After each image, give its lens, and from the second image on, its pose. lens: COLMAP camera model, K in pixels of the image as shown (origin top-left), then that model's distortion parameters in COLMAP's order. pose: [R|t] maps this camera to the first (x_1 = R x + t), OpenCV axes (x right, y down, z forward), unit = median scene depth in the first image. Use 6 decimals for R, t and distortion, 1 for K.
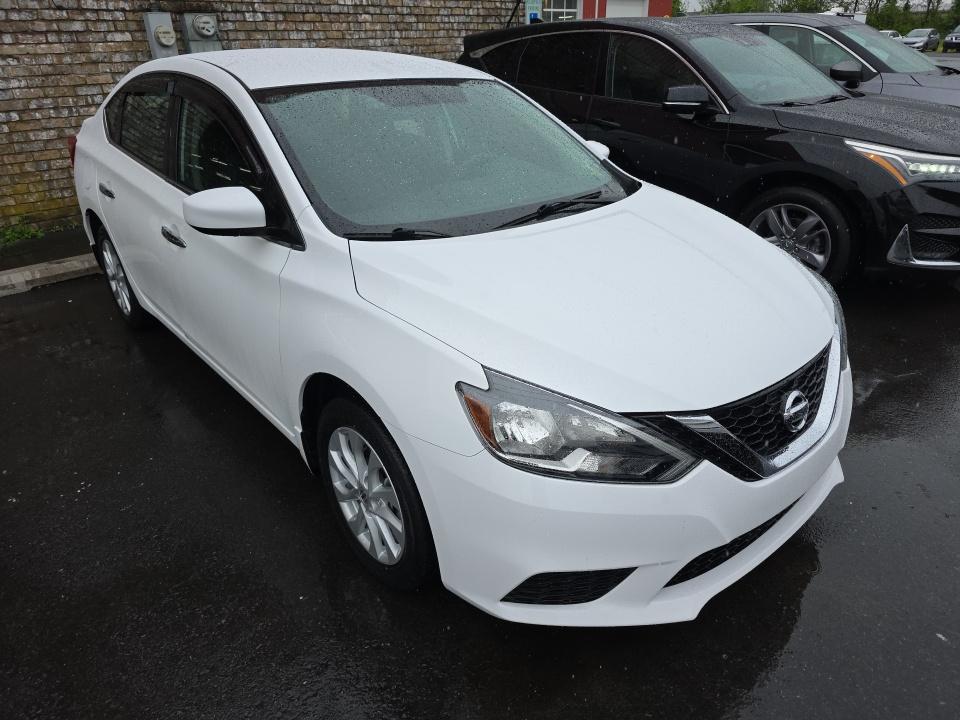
lens RADIAL K [[642.4, 0, 481.0], [0, 642.4, 364.1], [0, 0, 1]] dist [0.033166, -0.027199]
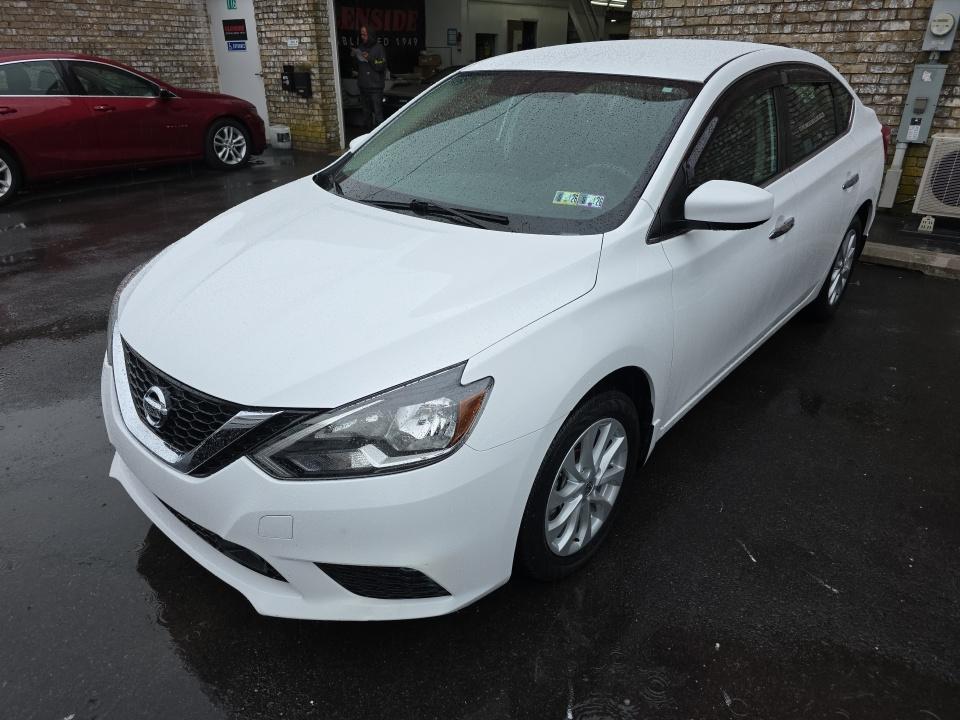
lens RADIAL K [[642.4, 0, 479.4], [0, 642.4, 358.1], [0, 0, 1]] dist [0.033166, -0.027199]
pose [[0.137104, 0.444063, -0.885444, 0.445225], [-0.436777, 0.829396, 0.348323, -0.176208], [0.889061, 0.338985, 0.307669, 0.352063]]
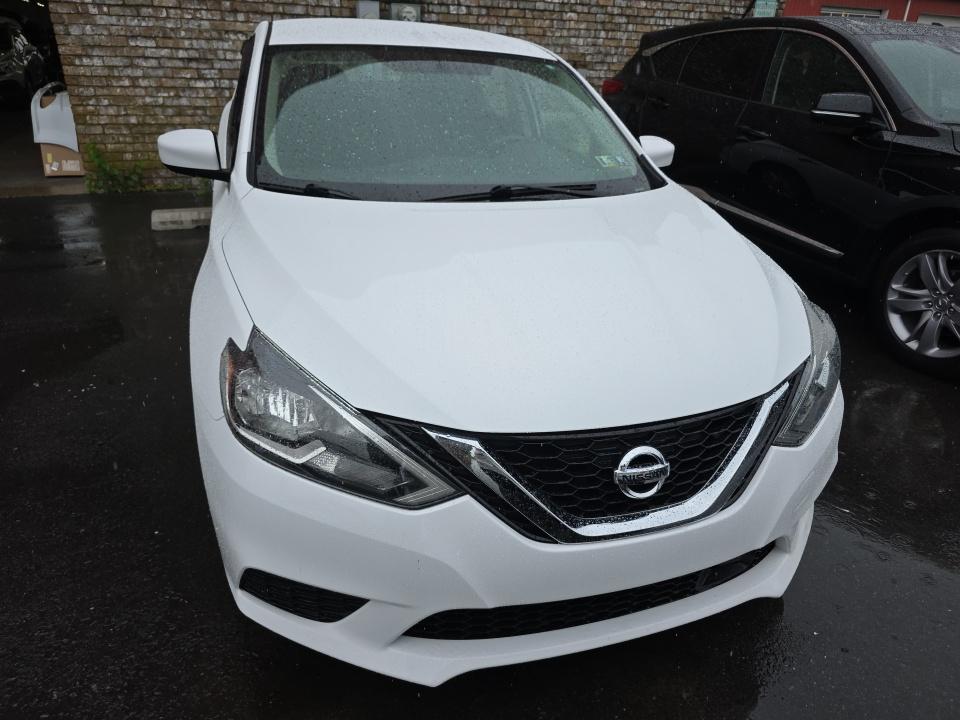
lens RADIAL K [[642.4, 0, 482.9], [0, 642.4, 356.5], [0, 0, 1]] dist [0.033166, -0.027199]
pose [[0.924410, 0.204447, -0.321974, 0.166226], [-0.212702, 0.977069, 0.009736, -0.008935], [0.316581, 0.059484, 0.946698, 0.068278]]
